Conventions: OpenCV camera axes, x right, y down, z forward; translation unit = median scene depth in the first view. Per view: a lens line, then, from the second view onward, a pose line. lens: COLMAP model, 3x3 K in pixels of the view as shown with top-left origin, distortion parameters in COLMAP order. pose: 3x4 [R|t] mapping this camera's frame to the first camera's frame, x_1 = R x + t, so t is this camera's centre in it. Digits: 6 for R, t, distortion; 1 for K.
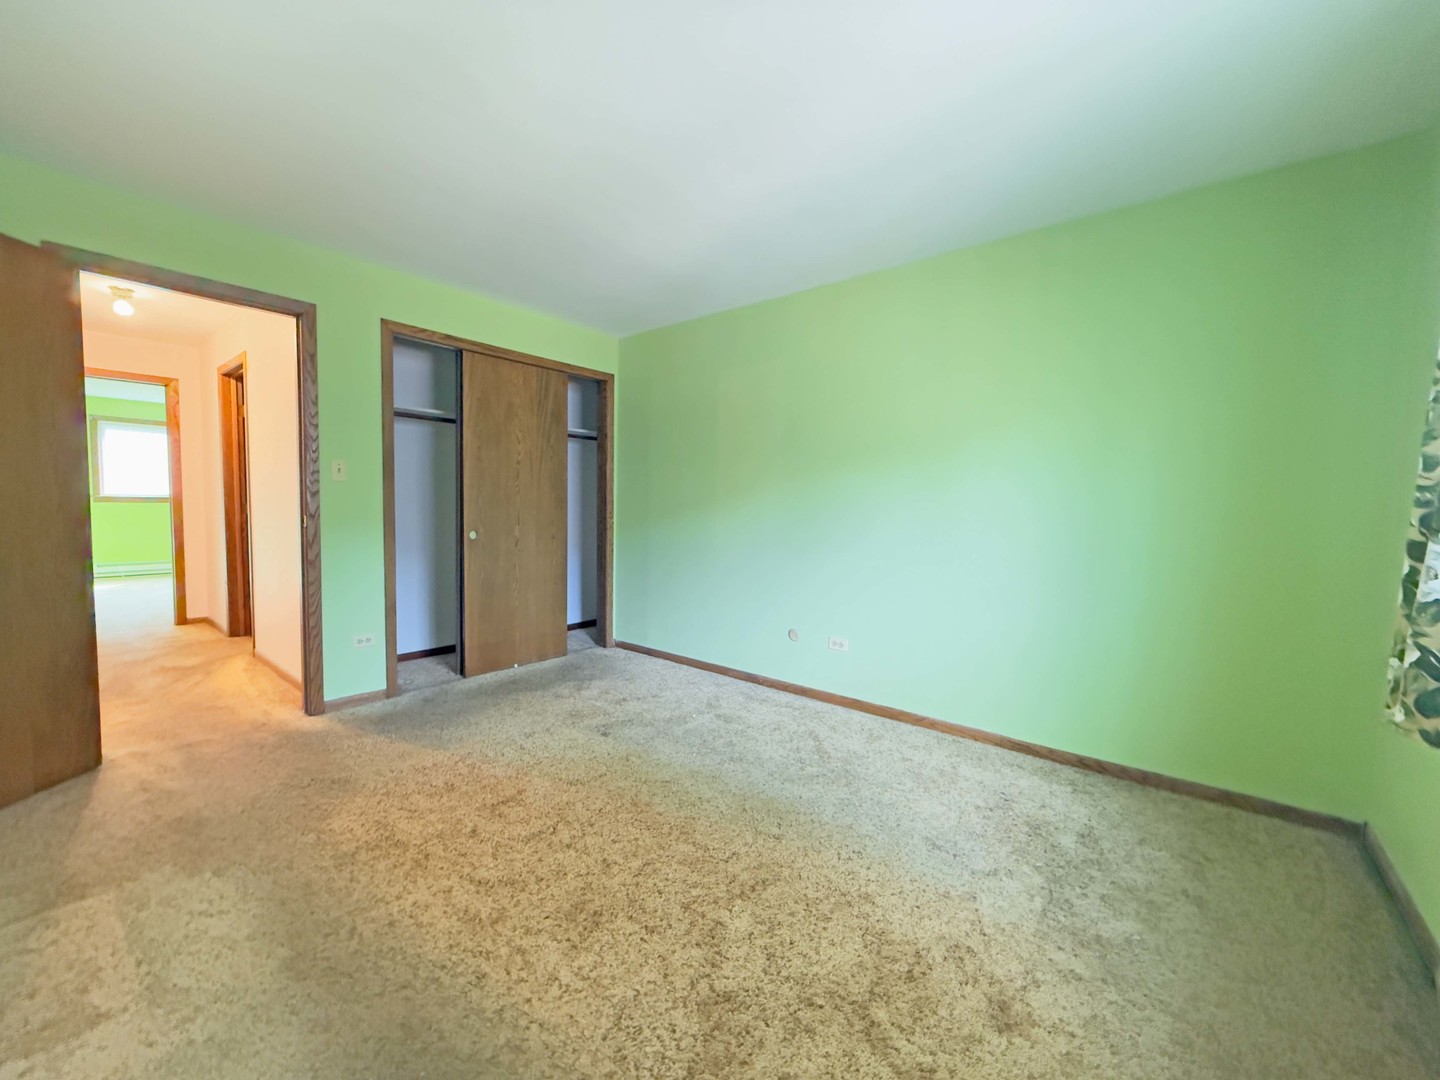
lens RADIAL K [[576.6, 0, 720.0], [0, 576.6, 540.0], [0, 0, 1]] dist [-0.000665, -0.000129]
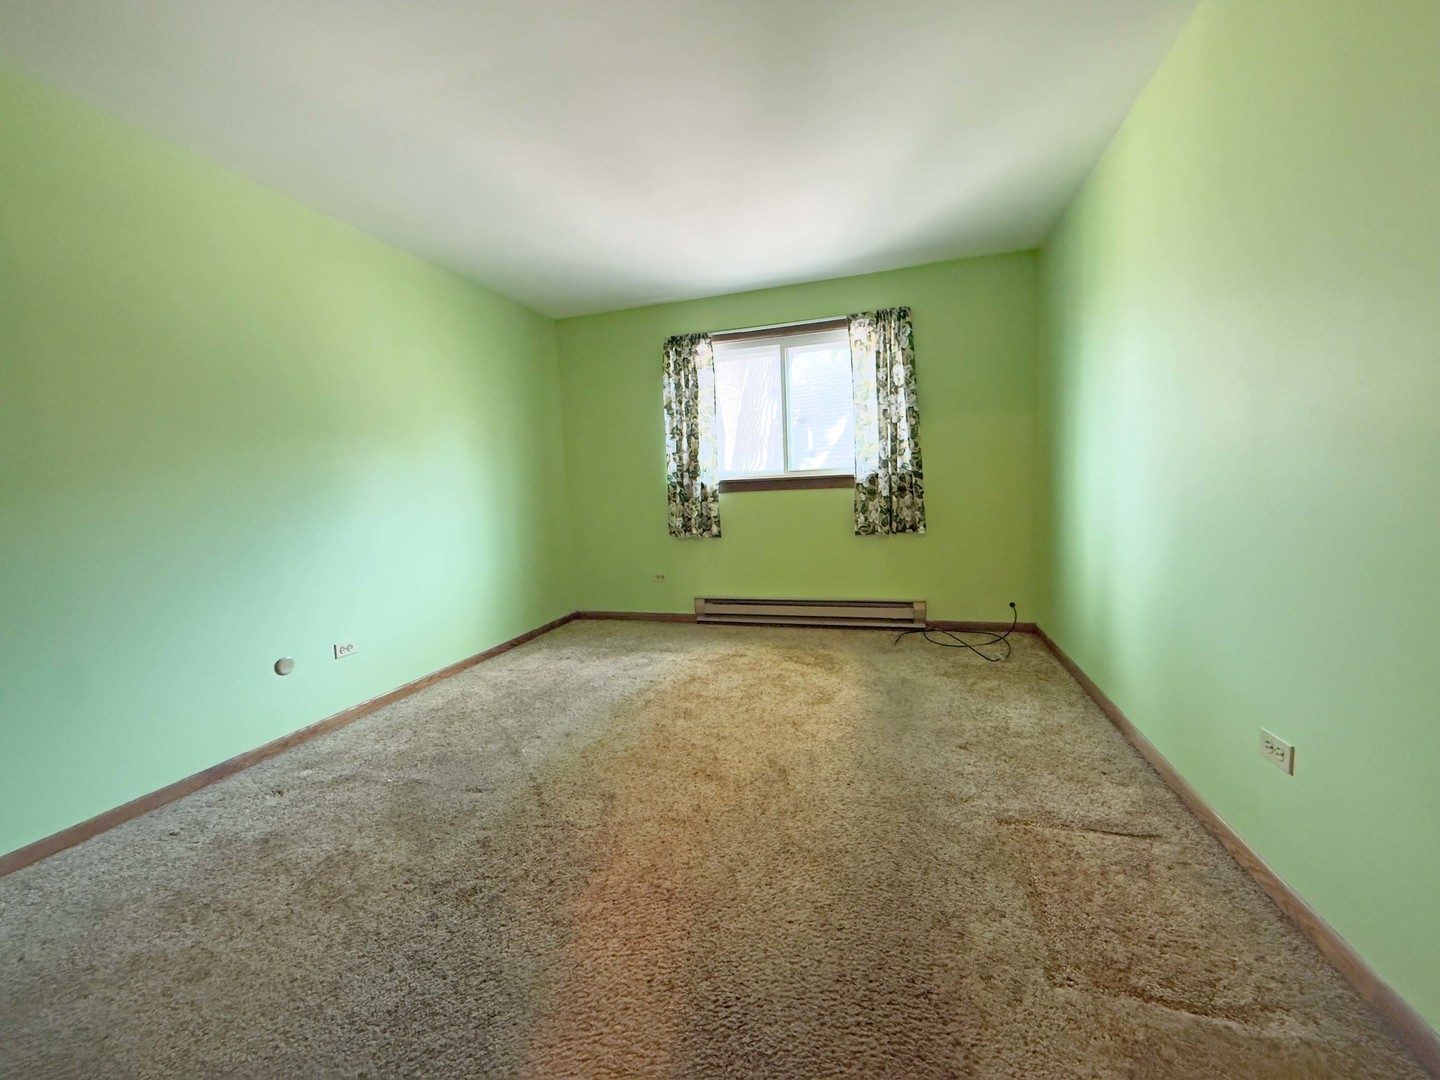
lens RADIAL K [[576.6, 0, 720.0], [0, 576.6, 540.0], [0, 0, 1]] dist [-0.000665, -0.000129]
pose [[-0.385642, -0.087946, 0.918448, -1.227354], [0.099190, 0.985726, 0.136036, -0.055649], [-0.917301, 0.143562, -0.371414, 1.285282]]
